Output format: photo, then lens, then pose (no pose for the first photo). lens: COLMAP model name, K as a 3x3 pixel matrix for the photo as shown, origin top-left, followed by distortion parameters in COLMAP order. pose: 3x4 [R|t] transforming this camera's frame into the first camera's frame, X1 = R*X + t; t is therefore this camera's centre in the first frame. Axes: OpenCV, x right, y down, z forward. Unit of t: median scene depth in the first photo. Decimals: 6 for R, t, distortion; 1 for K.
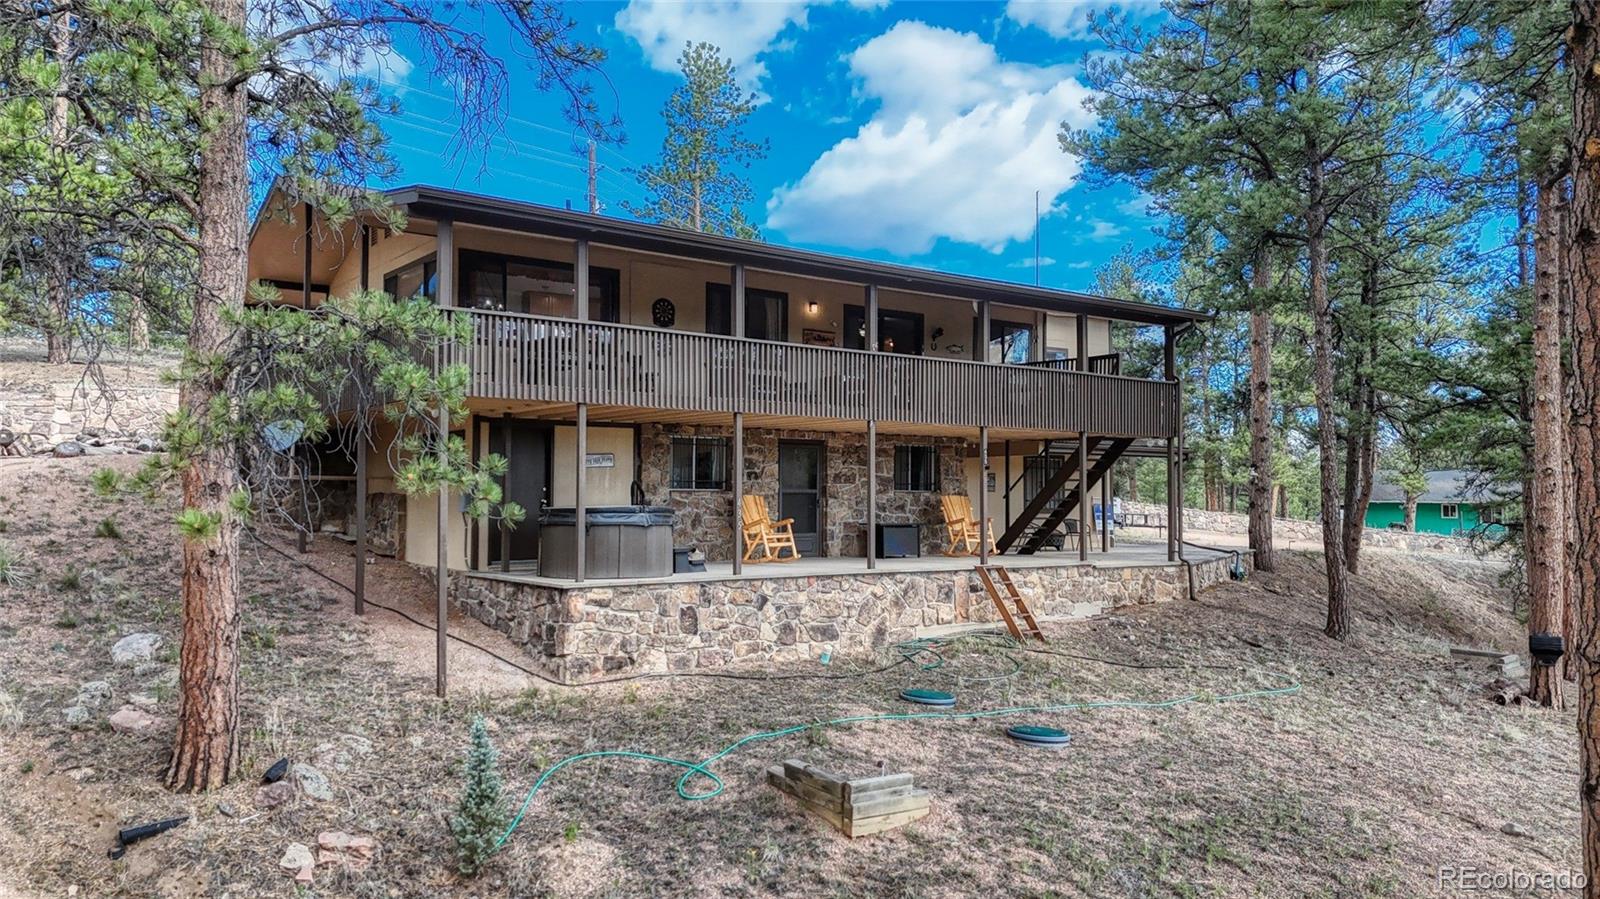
lens RADIAL K [[1167.1, 0, 807.2], [0, 1167.1, 457.4], [0, 0, 1]] dist [0.072275, -0.068058]
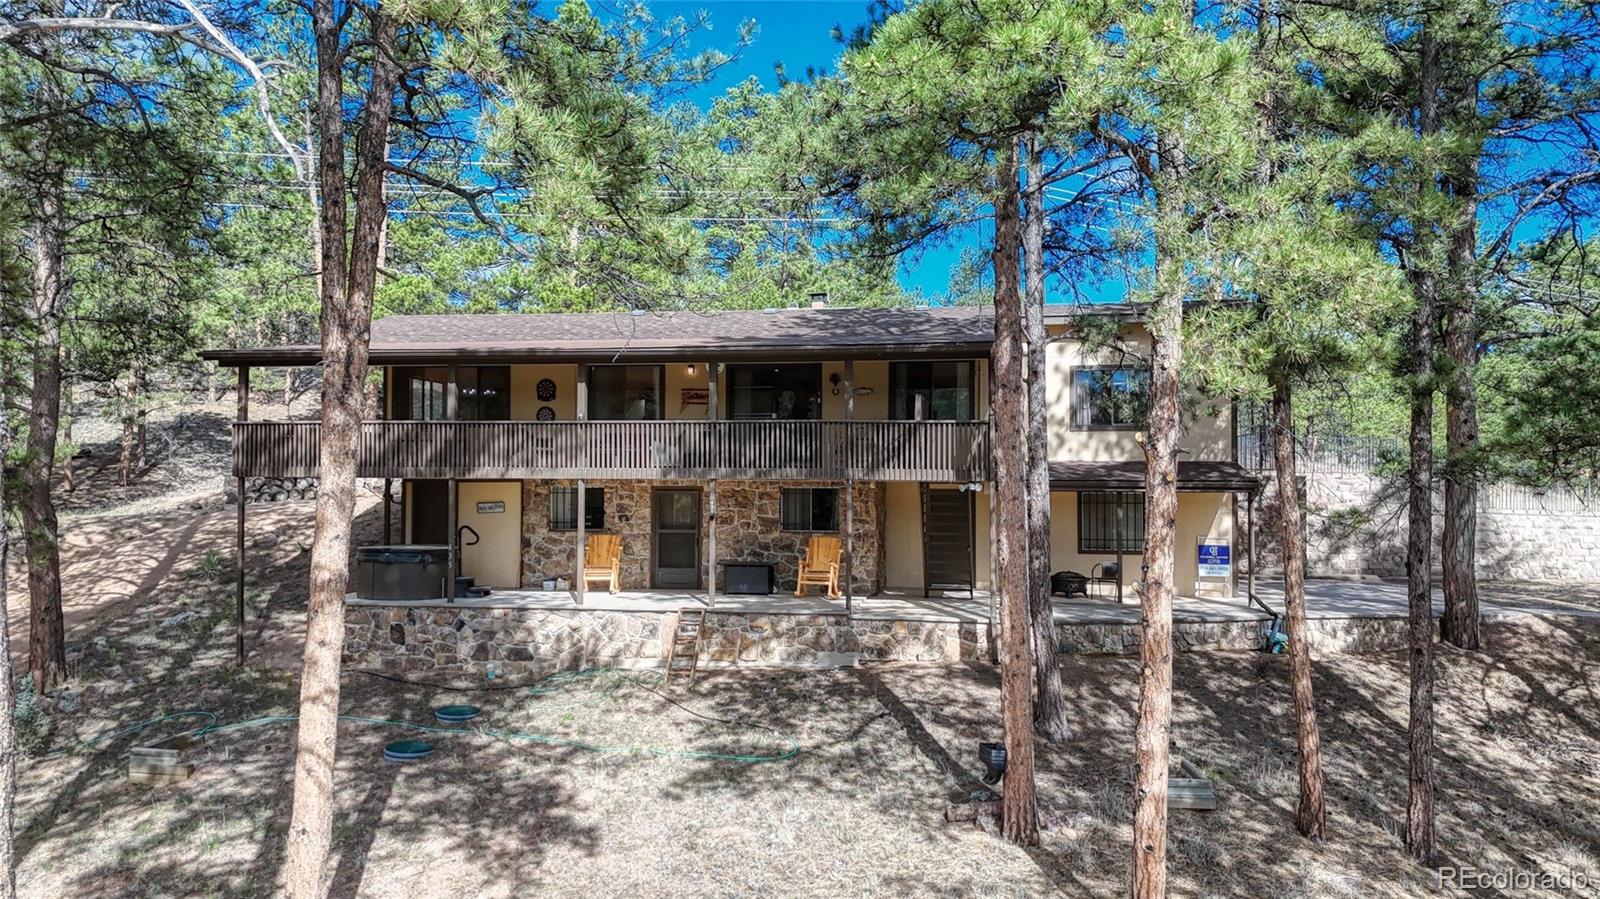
lens RADIAL K [[1167.1, 0, 801.2], [0, 1167.1, 449.2], [0, 0, 1]] dist [0.072275, -0.068058]
pose [[0.704078, -0.021572, -0.709795, 1.033765], [0.022000, 0.999721, -0.008562, -0.045515], [0.709782, -0.009587, 0.704356, 0.318694]]
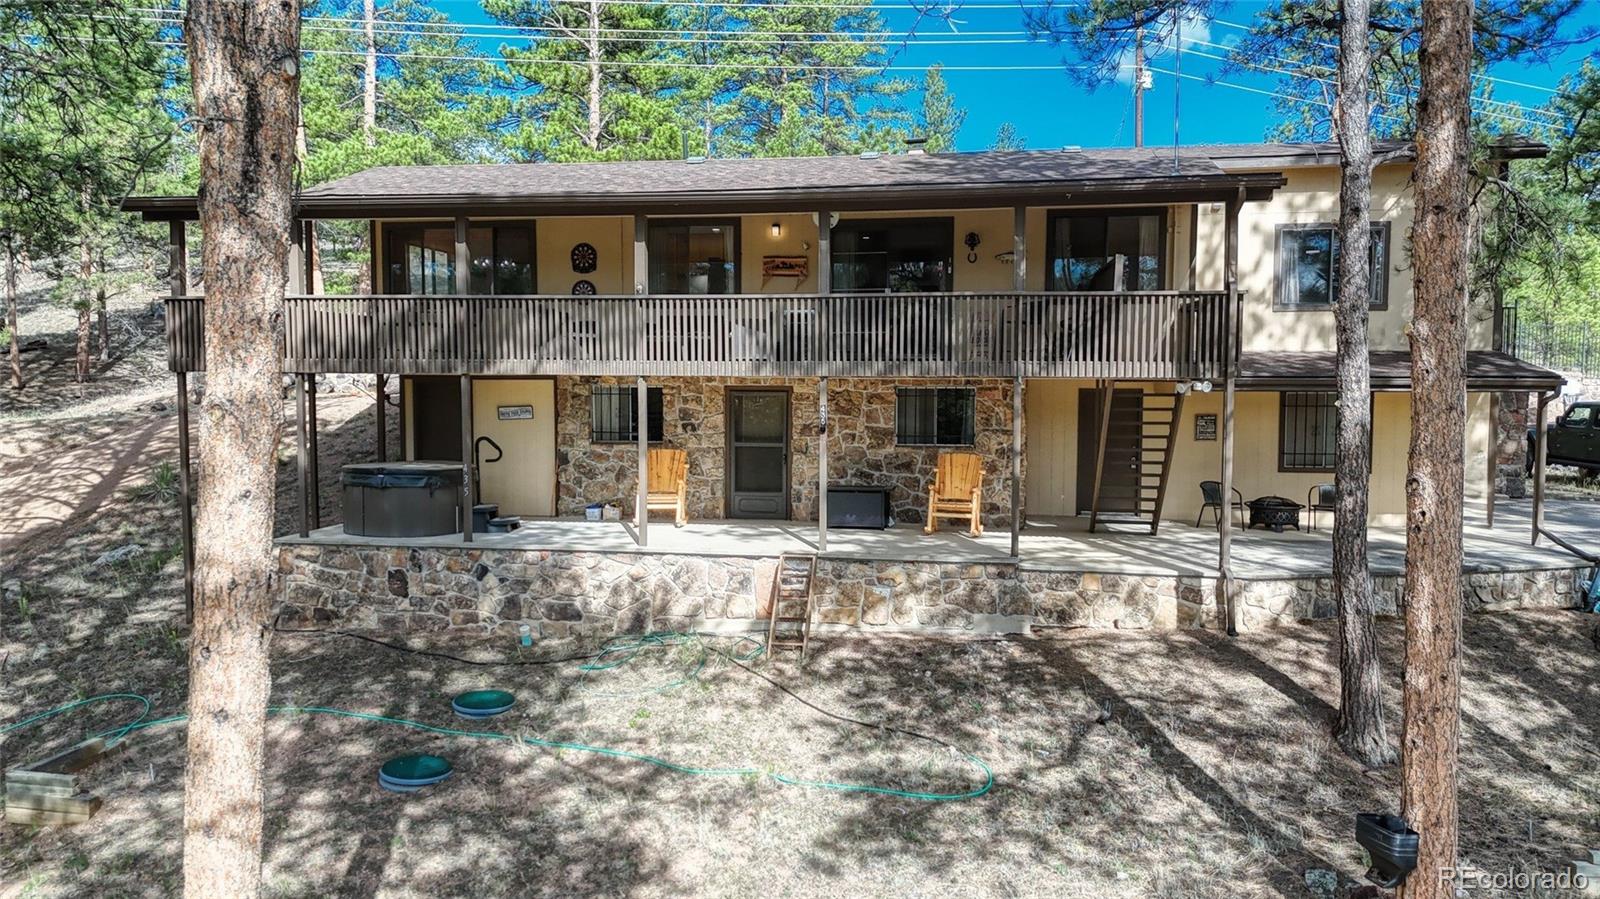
lens RADIAL K [[1167.1, 0, 796.8], [0, 1167.1, 445.2], [0, 0, 1]] dist [0.072275, -0.068058]
pose [[0.698306, 0.038692, -0.714752, 0.740270], [0.022638, 0.996845, 0.076079, -0.042103], [0.715441, -0.069307, 0.695227, 0.469958]]
